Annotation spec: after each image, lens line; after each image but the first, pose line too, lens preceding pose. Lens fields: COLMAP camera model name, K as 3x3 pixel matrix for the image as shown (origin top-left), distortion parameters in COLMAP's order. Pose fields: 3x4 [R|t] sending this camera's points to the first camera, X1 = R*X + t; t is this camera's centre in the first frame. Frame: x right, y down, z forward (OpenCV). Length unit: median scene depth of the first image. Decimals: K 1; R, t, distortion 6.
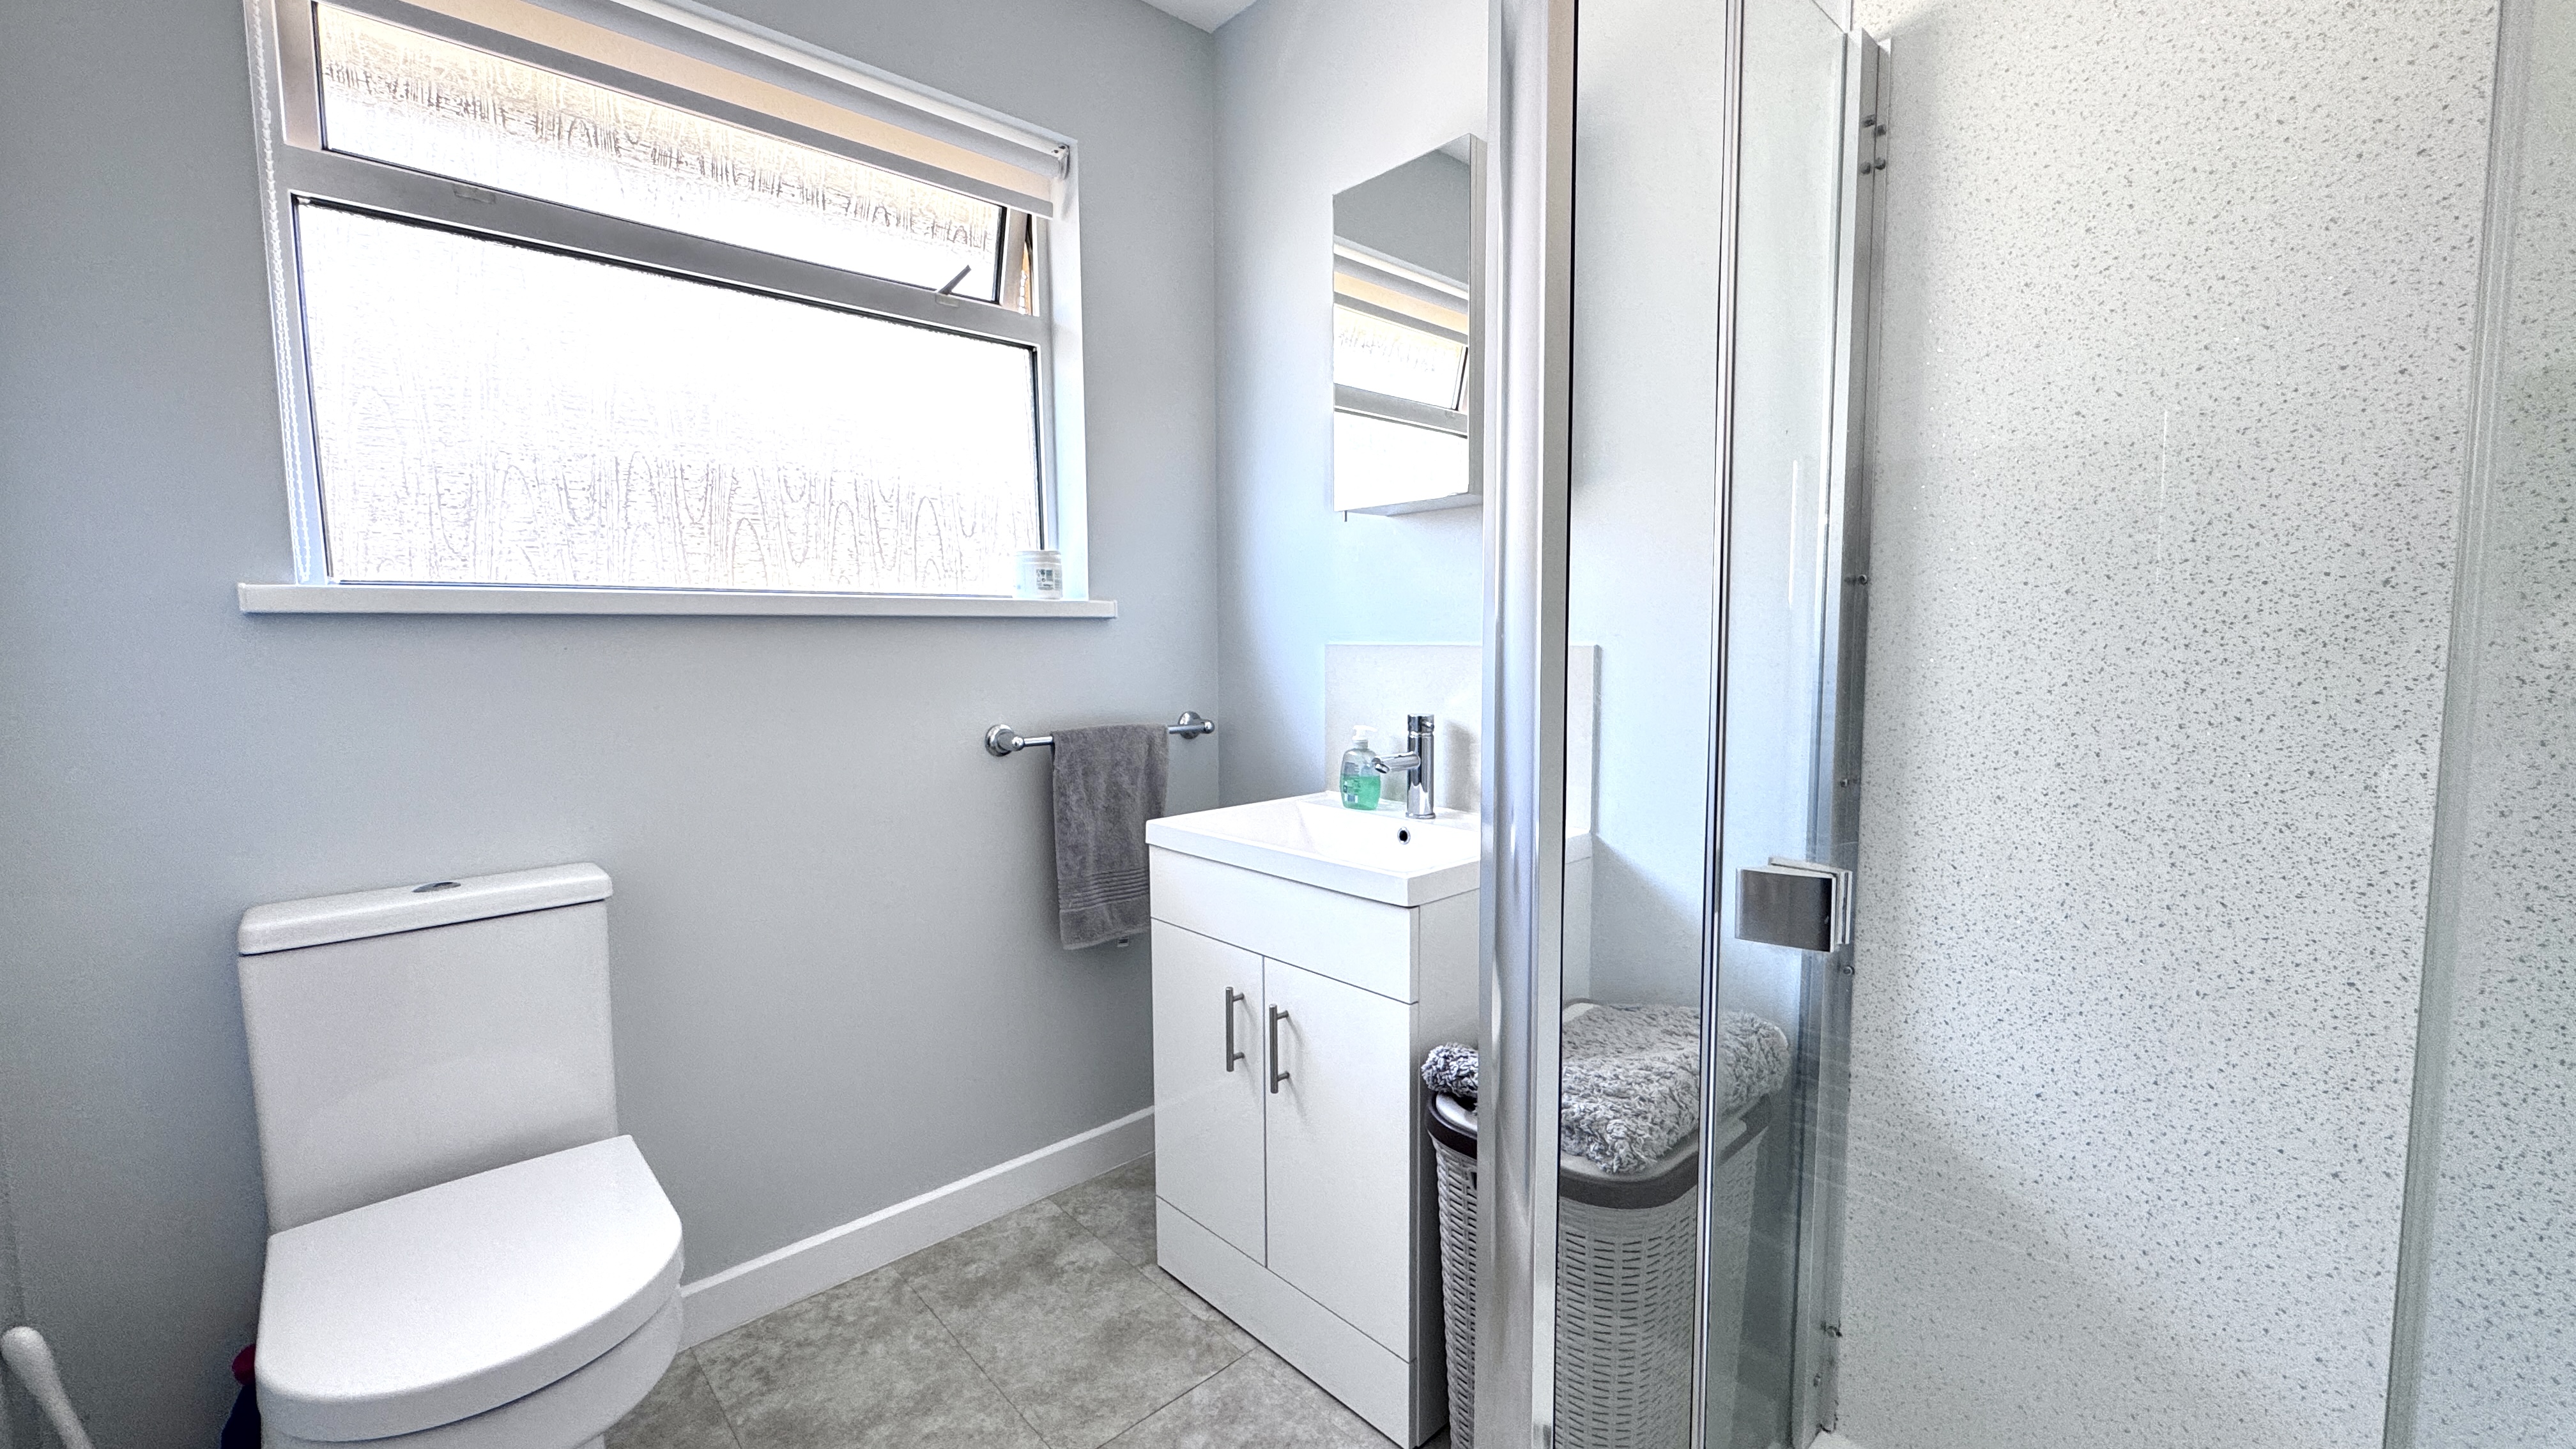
lens RADIAL K [[1046.6, 0, 1288.1], [0, 1046.6, 725.4], [0, 0, 1]] dist [-0.002306, 0.000701]
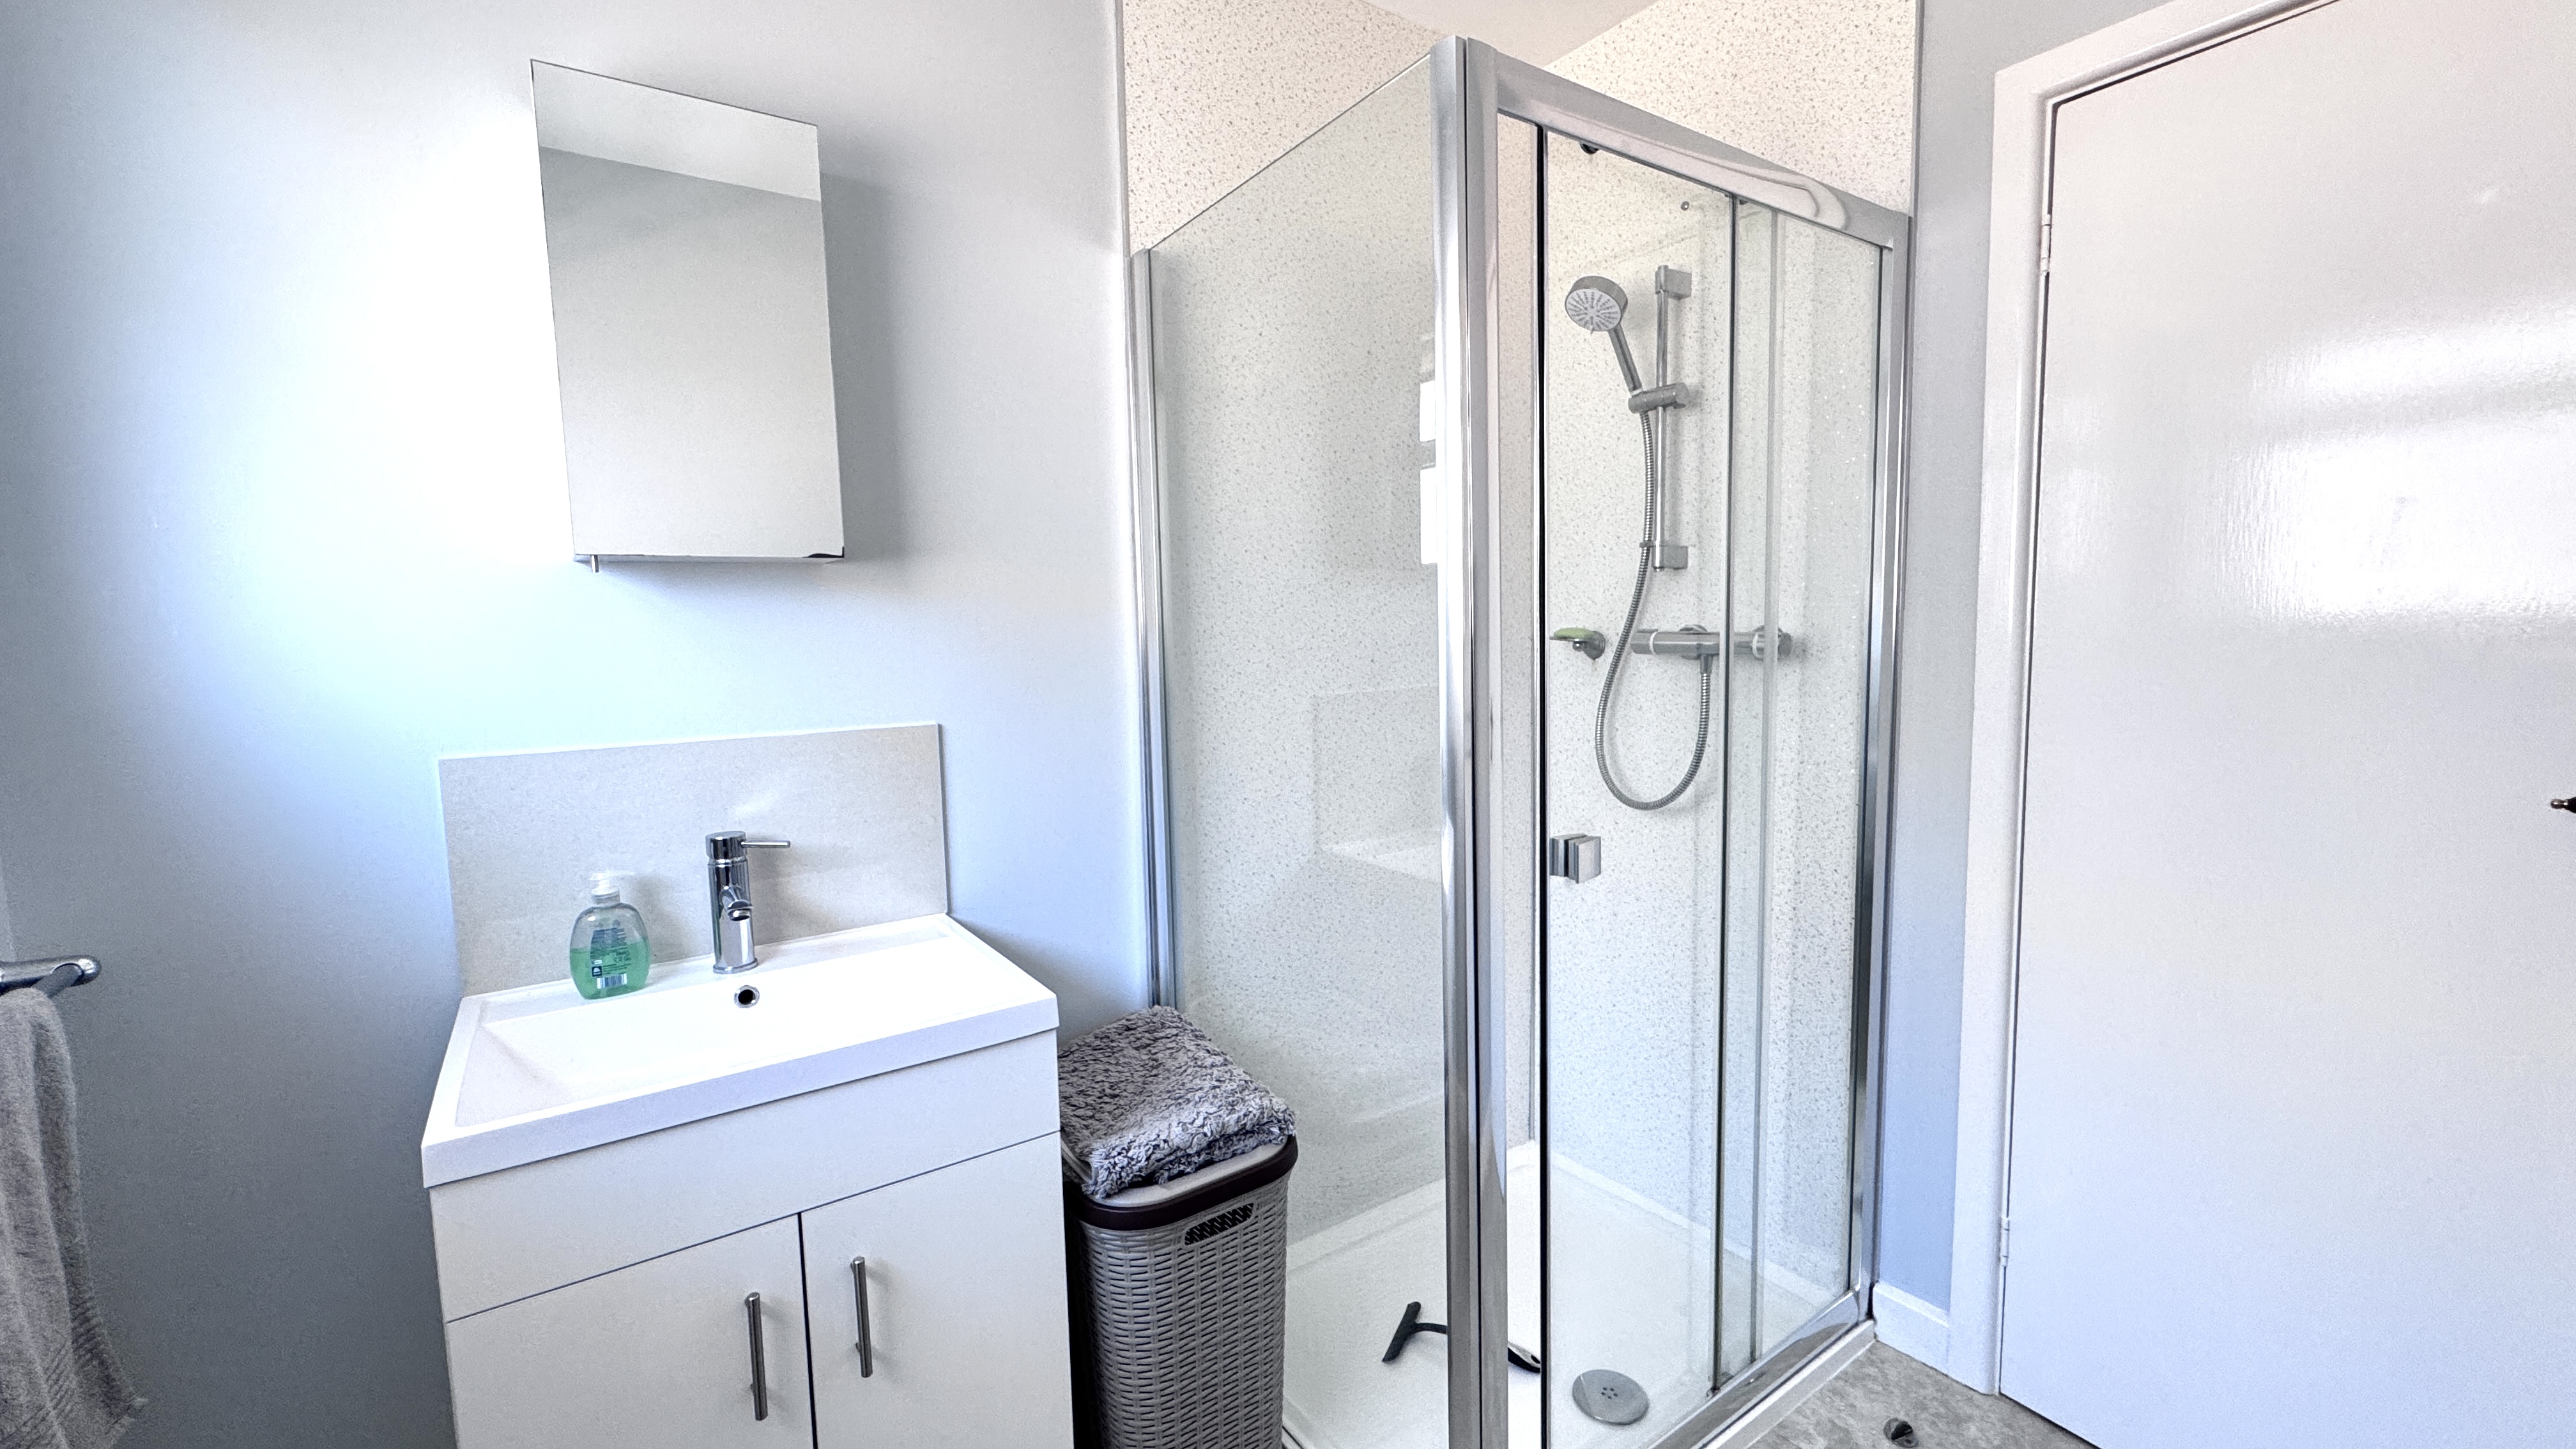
lens RADIAL K [[1046.6, 0, 1286.9], [0, 1046.6, 720.7], [0, 0, 1]] dist [-0.002306, 0.000701]
pose [[0.141339, -0.094719, 0.985420, -0.544248], [0.112236, 0.990527, 0.079112, -0.103068], [-0.983578, 0.099418, 0.150631, 0.483973]]
